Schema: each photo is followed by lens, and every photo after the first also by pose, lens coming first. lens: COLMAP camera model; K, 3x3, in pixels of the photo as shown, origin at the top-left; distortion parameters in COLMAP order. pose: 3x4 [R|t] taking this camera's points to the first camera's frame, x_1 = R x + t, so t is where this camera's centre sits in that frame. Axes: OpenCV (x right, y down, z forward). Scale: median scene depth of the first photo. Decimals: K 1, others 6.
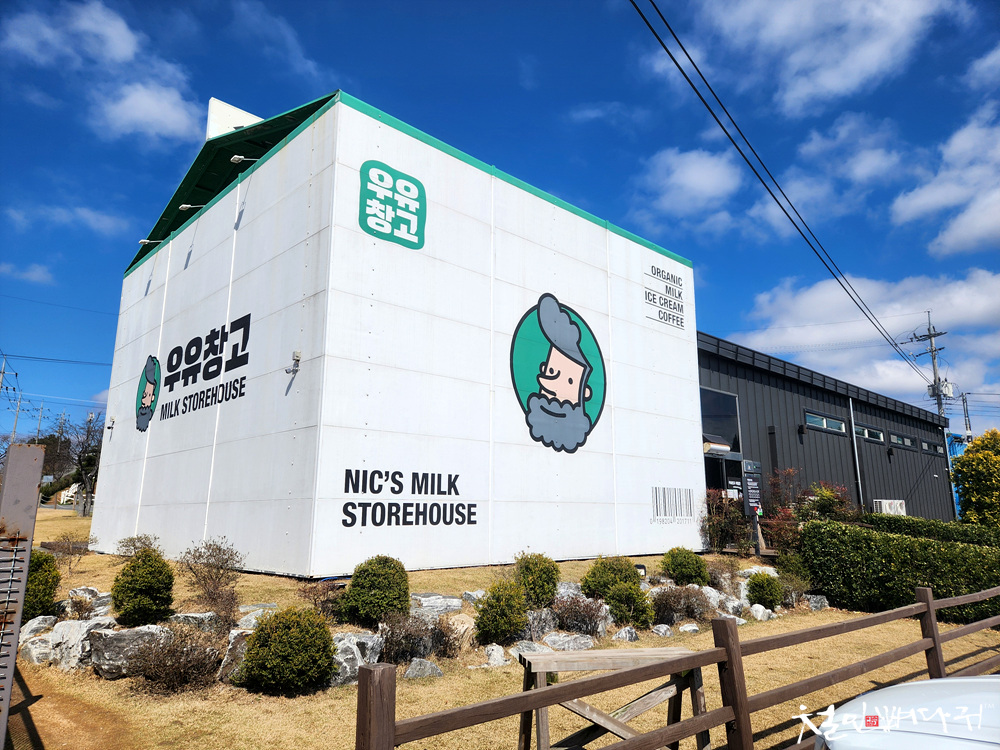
lens RADIAL K [[666.4, 0, 498.4], [0, 666.4, 369.8], [0, 0, 1]] dist [0.089464, -0.078853]
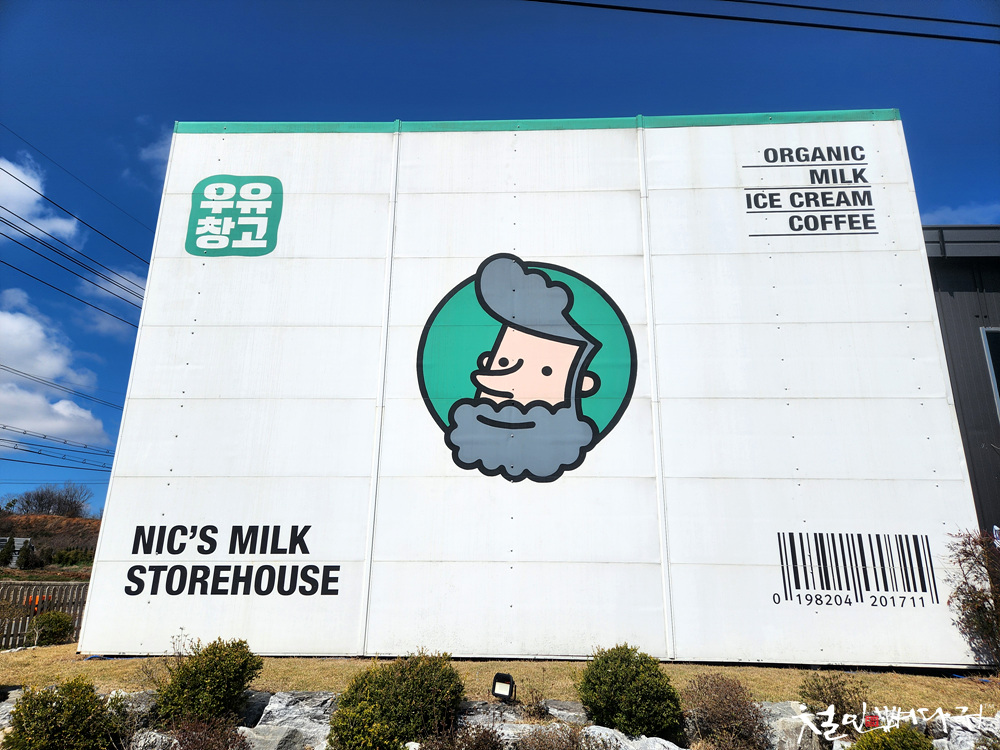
lens RADIAL K [[666.4, 0, 498.4], [0, 666.4, 369.8], [0, 0, 1]] dist [0.089464, -0.078853]
pose [[0.695233, -0.209576, -0.687553, 0.645073], [0.141740, 0.977740, -0.154707, 0.135337], [0.704671, 0.010104, 0.709463, 0.625035]]
